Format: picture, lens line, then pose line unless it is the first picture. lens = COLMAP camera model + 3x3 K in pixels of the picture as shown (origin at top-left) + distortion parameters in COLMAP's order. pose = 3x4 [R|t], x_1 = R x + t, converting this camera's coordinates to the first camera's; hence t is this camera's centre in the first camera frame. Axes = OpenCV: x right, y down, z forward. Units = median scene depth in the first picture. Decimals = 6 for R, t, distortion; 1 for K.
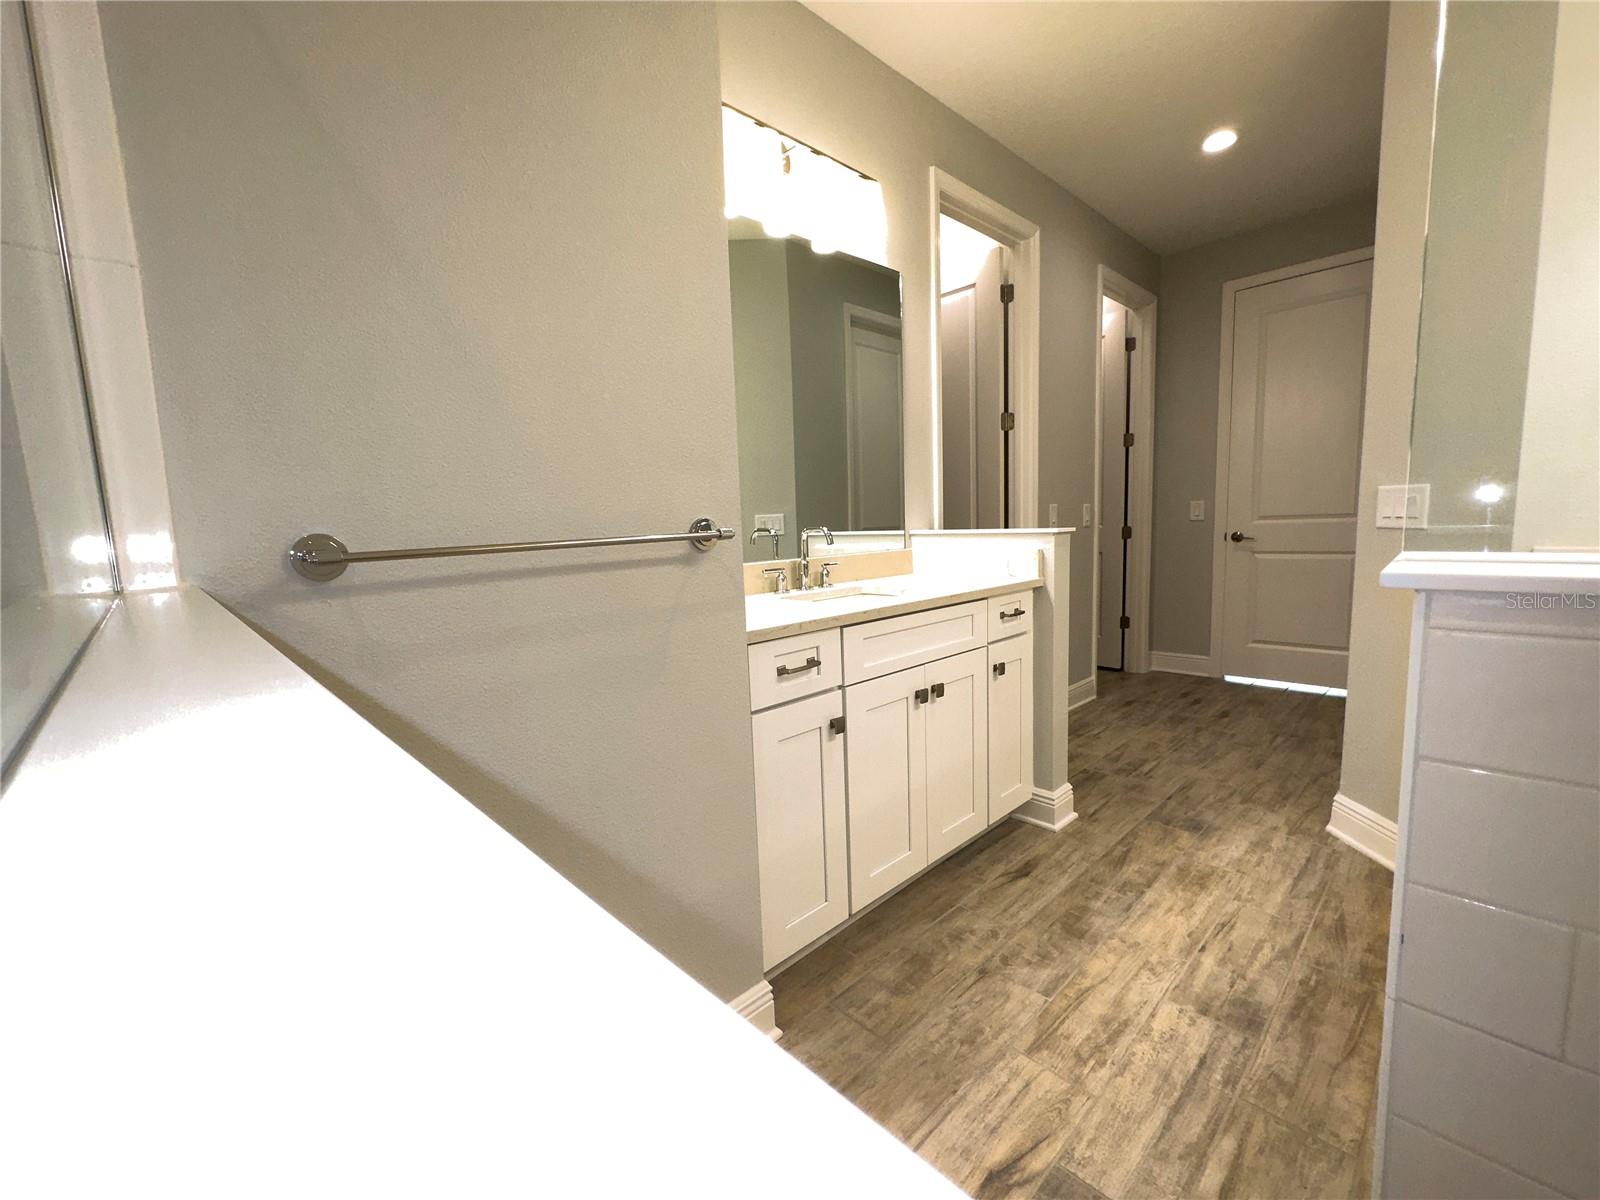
lens RADIAL K [[660.9, 0, 798.2], [0, 660.9, 600.0], [0, 0, 1]] dist [-0.003894, 0.000821]
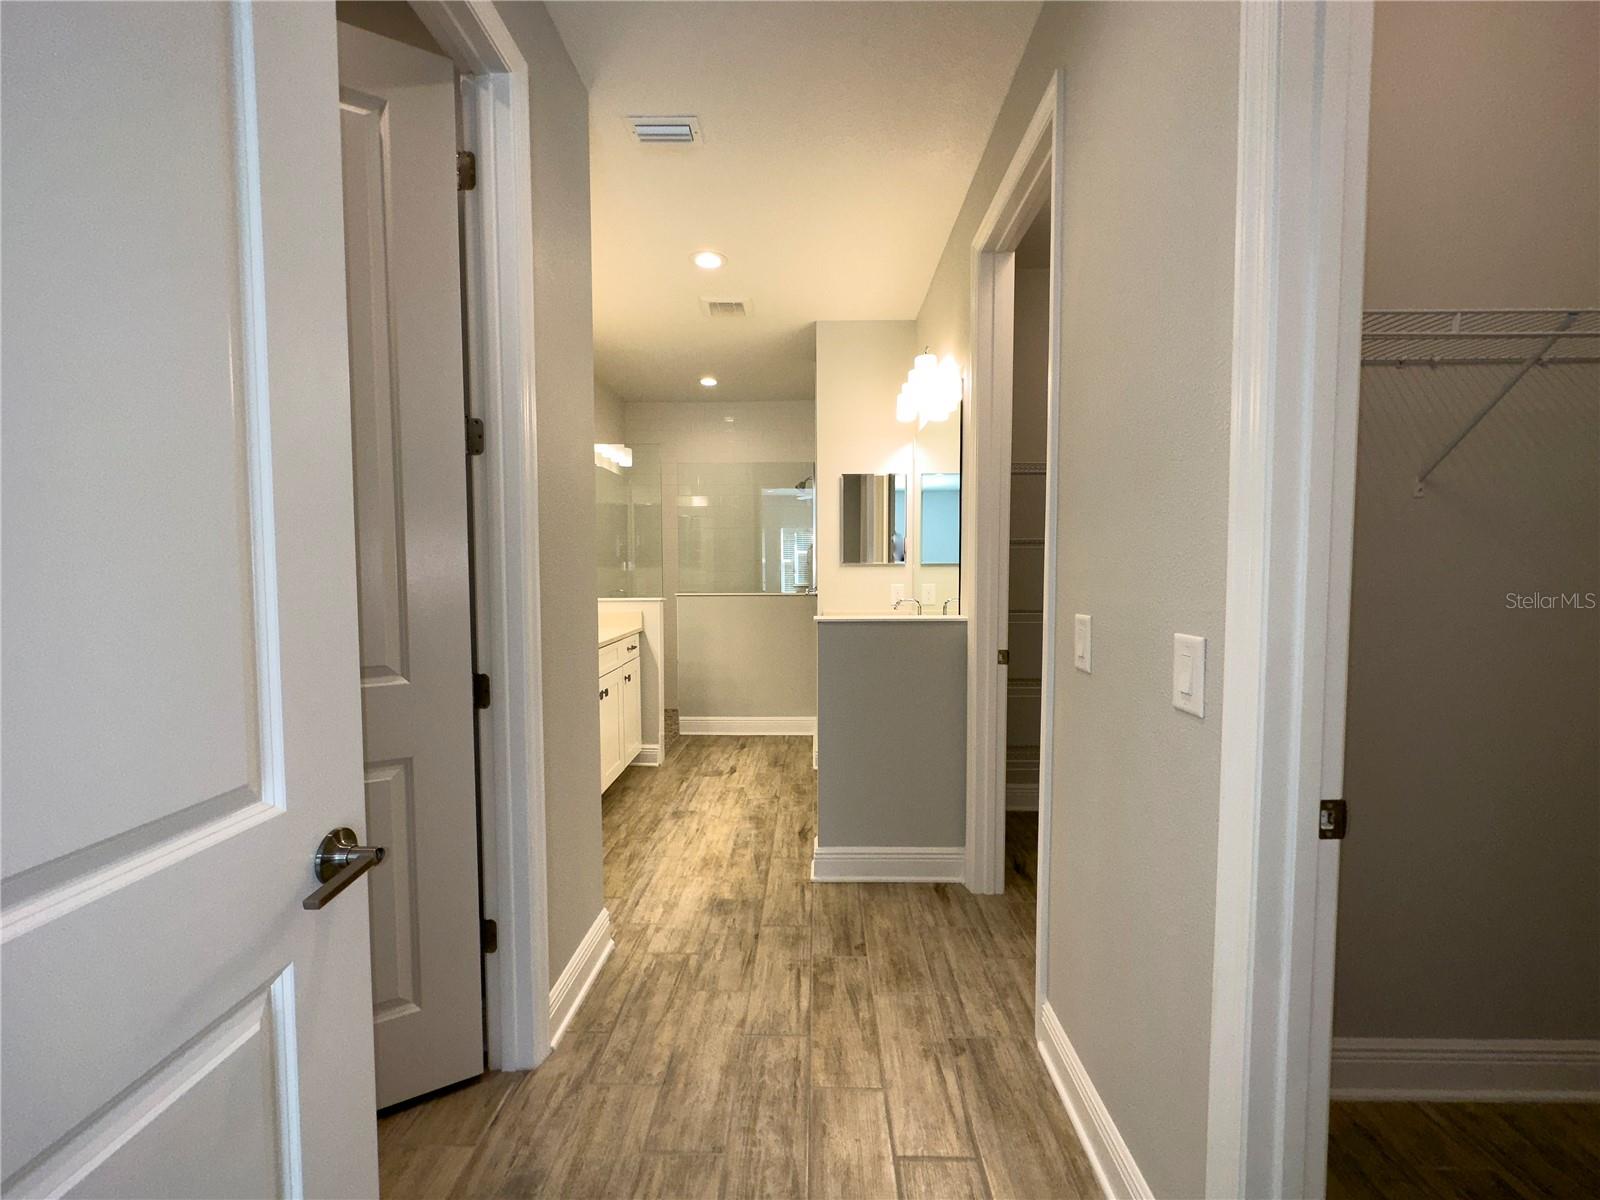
lens RADIAL K [[660.9, 0, 803.1], [0, 660.9, 600.6], [0, 0, 1]] dist [-0.003894, 0.000821]
pose [[-0.700268, 0.074657, -0.709966, 1.230523], [-0.056833, 0.985530, 0.159691, -0.319051], [0.711614, 0.152176, -0.685892, 1.750448]]
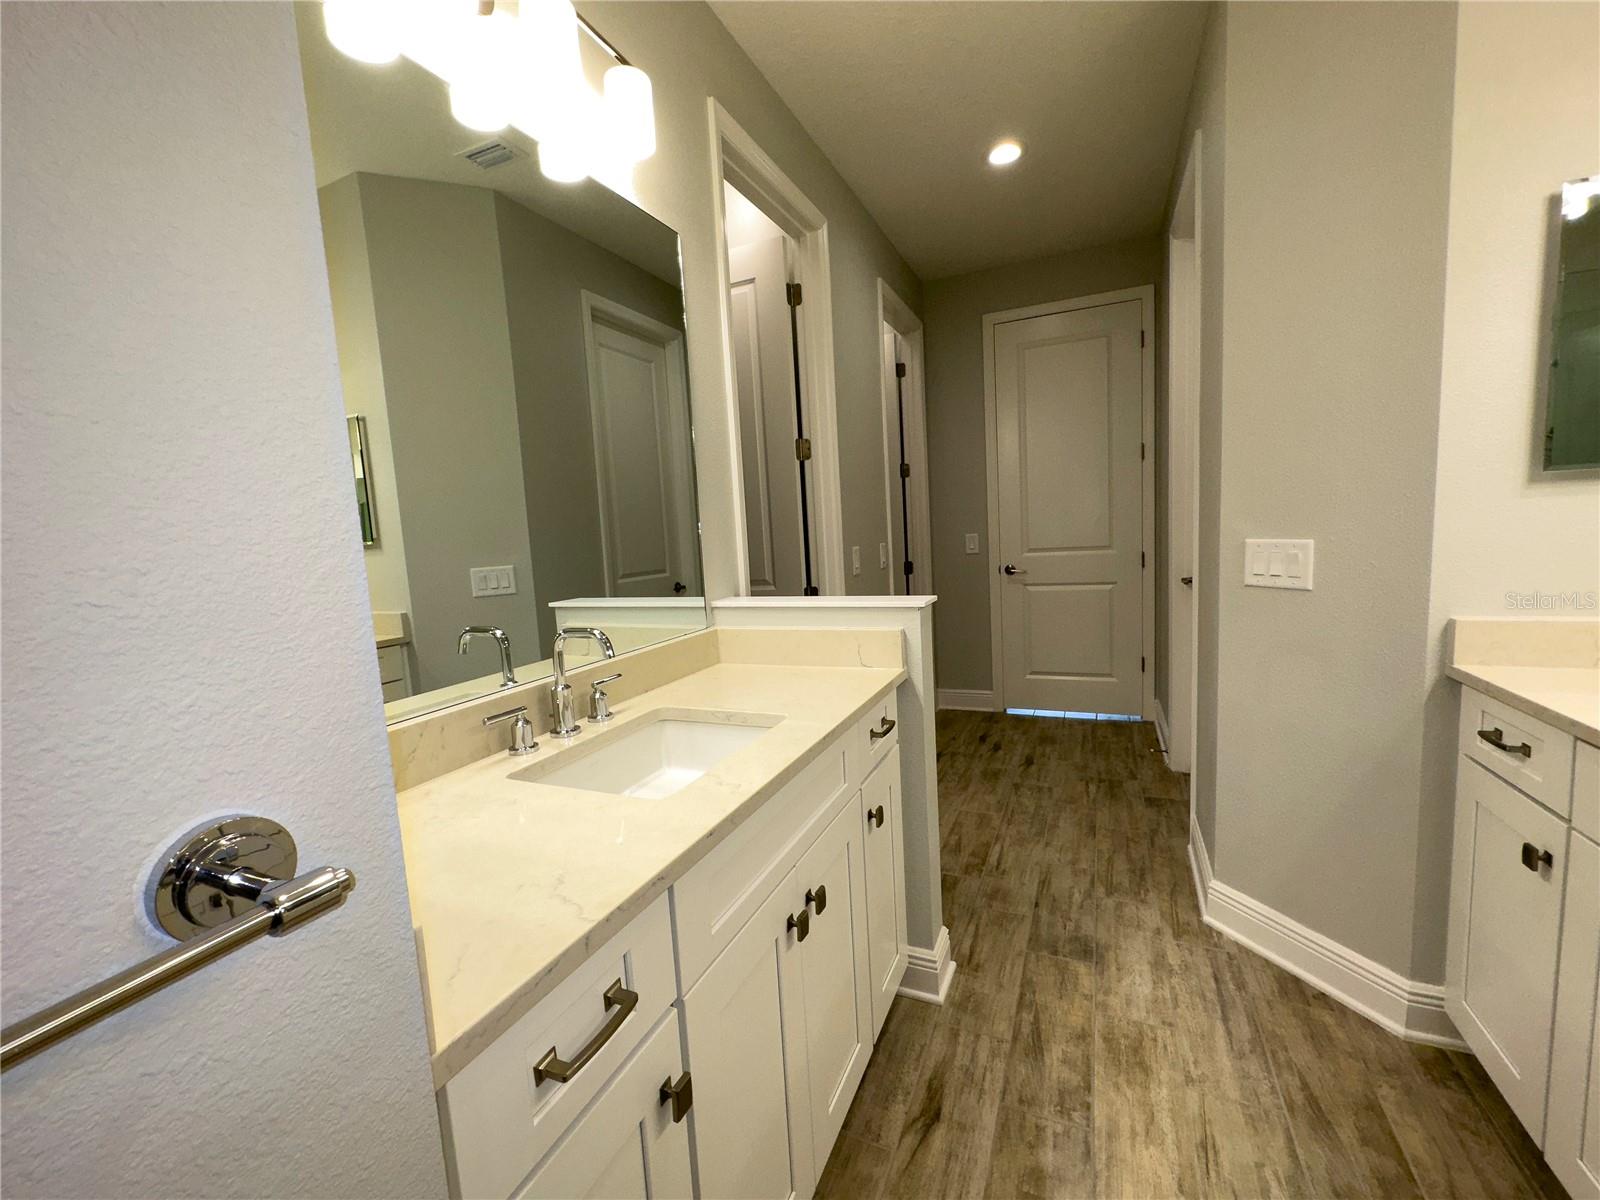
lens RADIAL K [[660.9, 0, 799.2], [0, 660.9, 600.1], [0, 0, 1]] dist [-0.003894, 0.000821]
pose [[0.925083, -0.056929, 0.375473, -0.010752], [0.066999, 0.997658, -0.013807, -0.103914], [-0.373808, 0.037929, 0.926730, 0.355615]]
